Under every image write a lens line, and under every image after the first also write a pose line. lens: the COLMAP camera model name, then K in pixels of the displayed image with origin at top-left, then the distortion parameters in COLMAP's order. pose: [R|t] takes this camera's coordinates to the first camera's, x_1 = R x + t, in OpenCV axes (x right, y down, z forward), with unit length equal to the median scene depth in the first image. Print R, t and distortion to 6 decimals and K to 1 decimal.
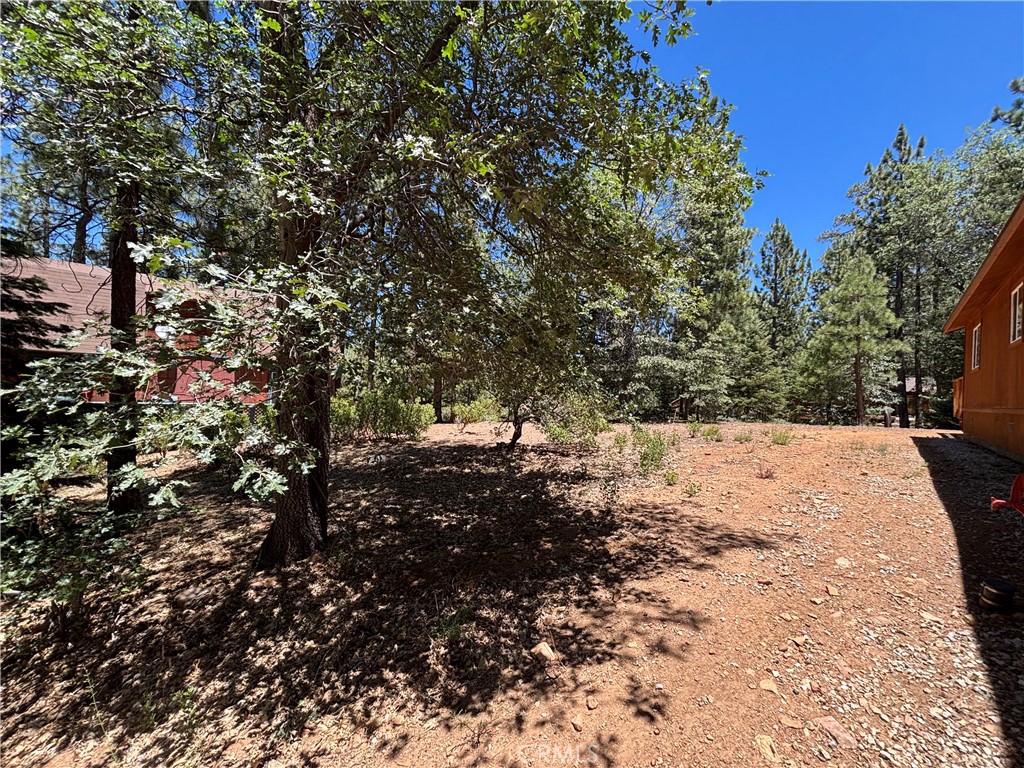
lens RADIAL K [[410.9, 0, 514.8], [0, 410.9, 381.0], [0, 0, 1]] dist [0.000659, 0.000194]
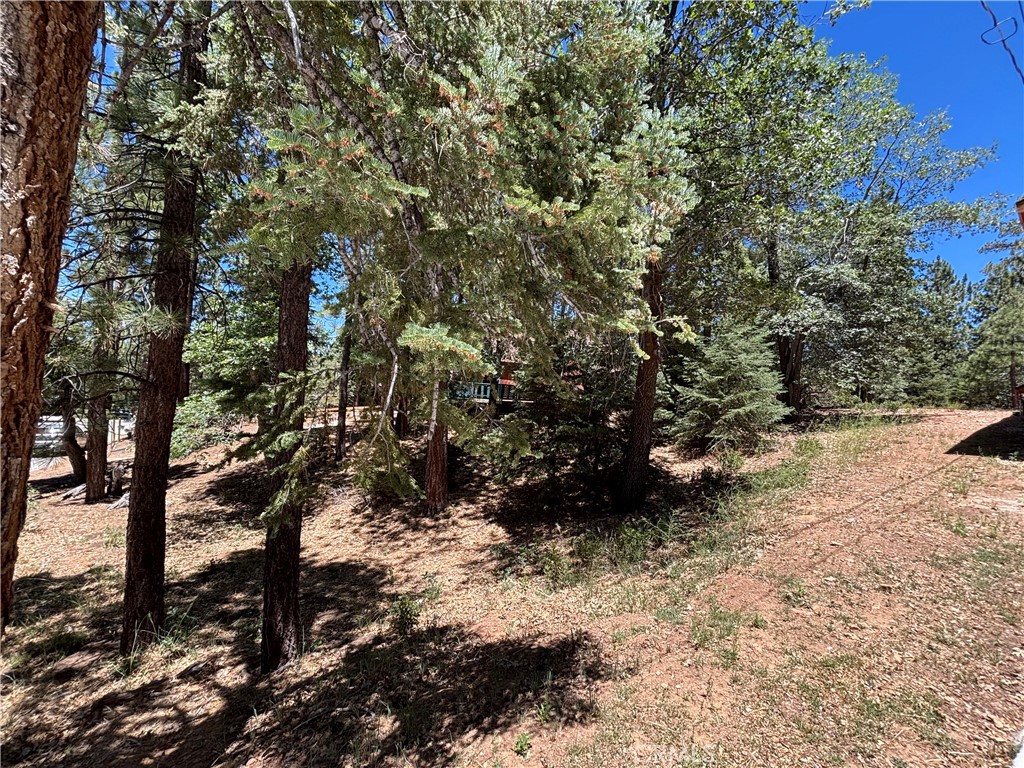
lens RADIAL K [[410.9, 0, 508.9], [0, 410.9, 383.9], [0, 0, 1]] dist [0.000659, 0.000194]
pose [[0.975436, 0.004354, -0.220240, -0.487347], [-0.006835, 0.999921, -0.010503, 0.023325], [0.220177, 0.011750, 0.975389, -0.684634]]
